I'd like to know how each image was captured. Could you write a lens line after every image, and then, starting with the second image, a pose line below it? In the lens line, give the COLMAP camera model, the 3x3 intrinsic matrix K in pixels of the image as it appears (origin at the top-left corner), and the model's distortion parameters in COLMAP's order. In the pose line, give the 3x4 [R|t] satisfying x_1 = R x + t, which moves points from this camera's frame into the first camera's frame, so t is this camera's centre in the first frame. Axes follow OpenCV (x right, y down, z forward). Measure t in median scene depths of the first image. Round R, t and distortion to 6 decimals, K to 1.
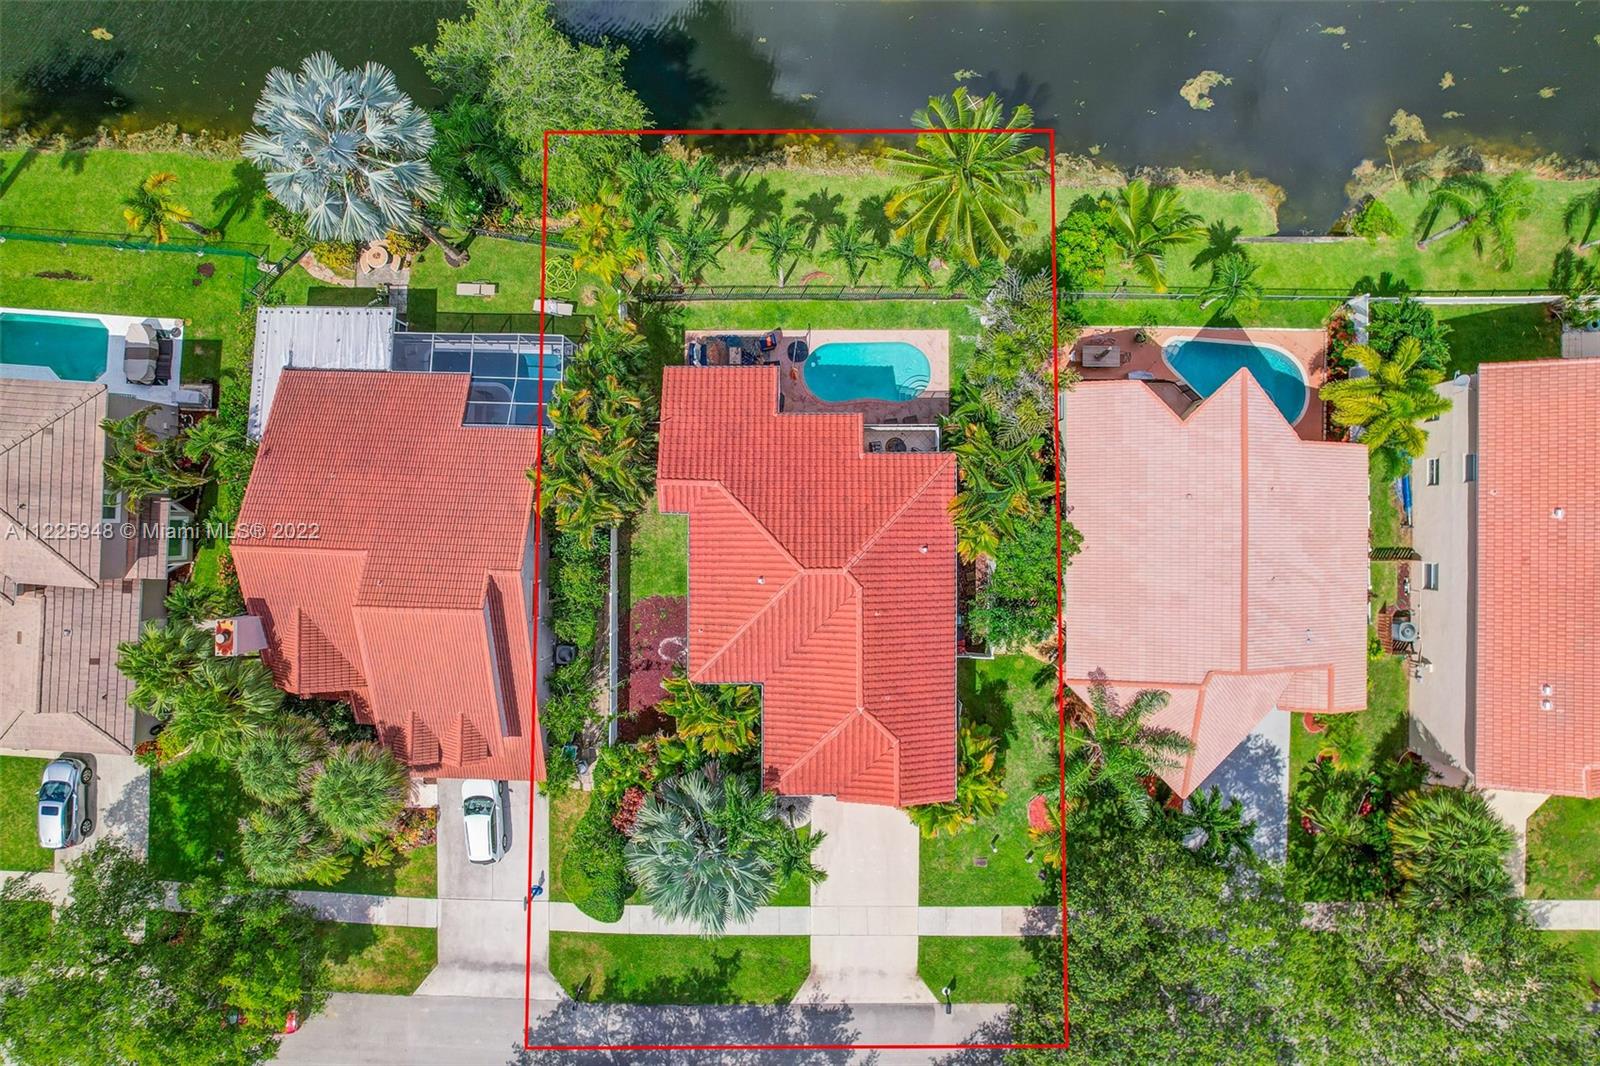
lens RADIAL K [[1005.7, 0, 800.0], [0, 1005.7, 533.0], [0, 0, 1]] dist [-0.037373, 0.001953]
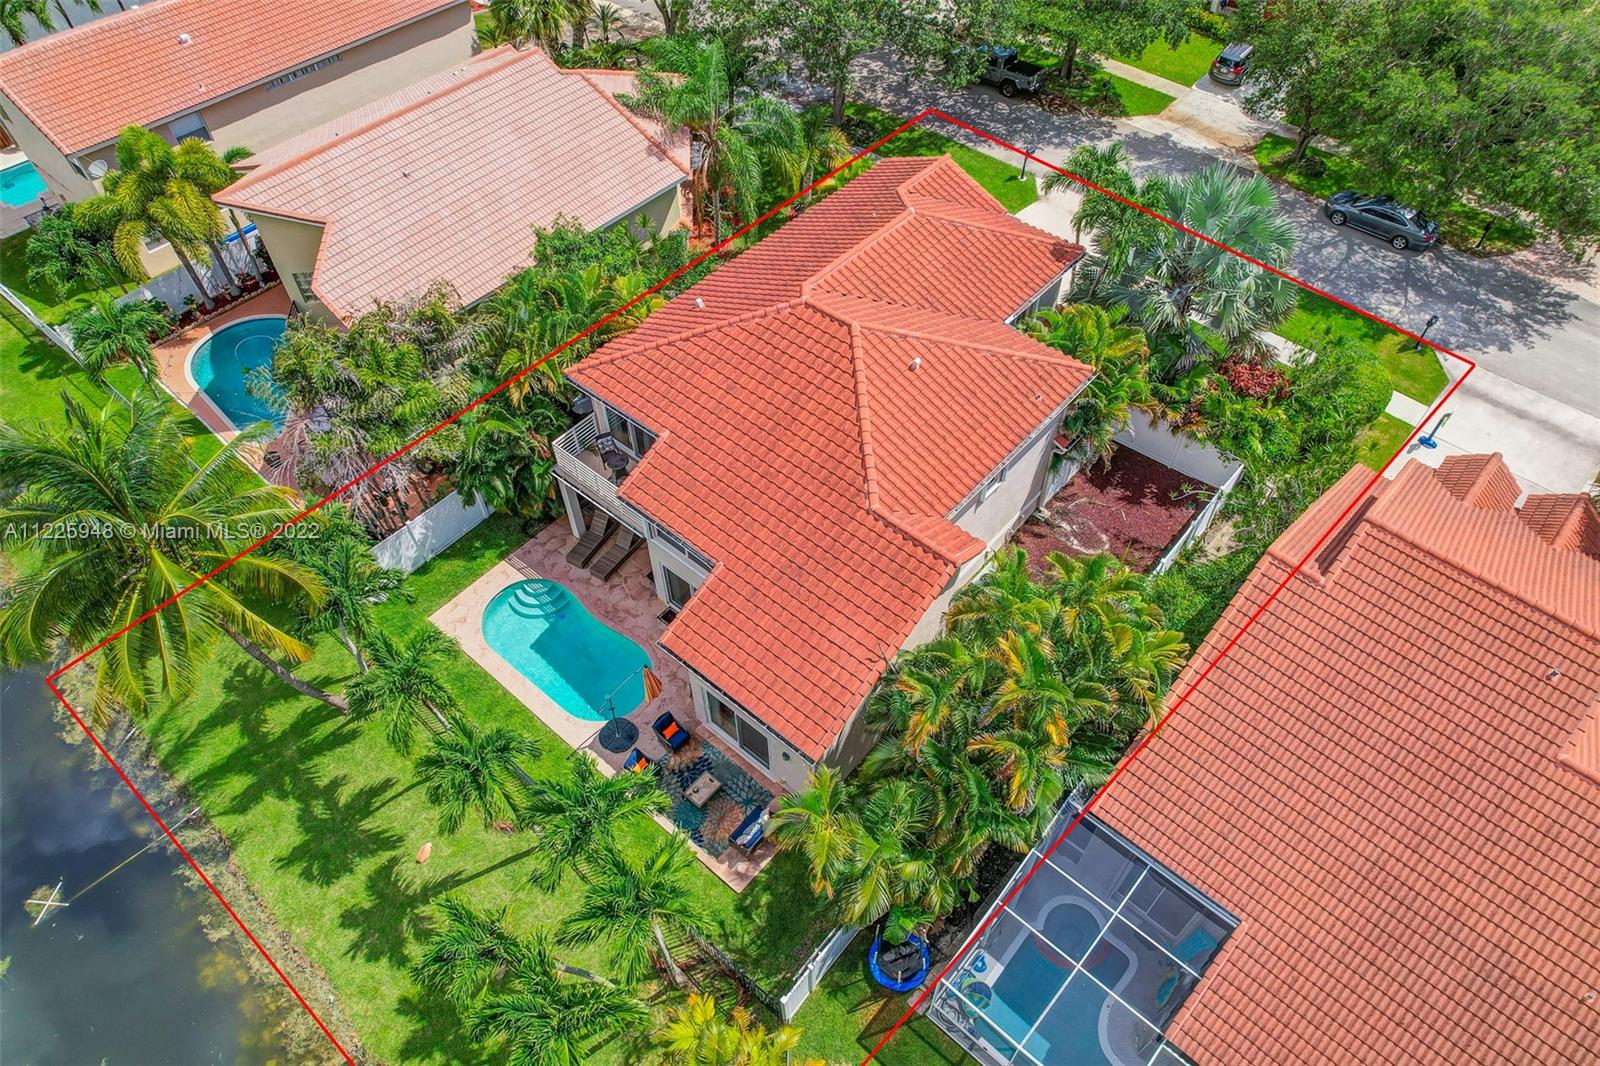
lens RADIAL K [[1005.7, 0, 800.0], [0, 1005.7, 533.0], [0, 0, 1]] dist [-0.037373, 0.001953]
pose [[-0.755310, -0.503859, 0.419086, -0.253513], [0.655242, -0.593100, 0.467857, -0.304082], [0.012826, 0.627980, 0.778124, 0.482460]]
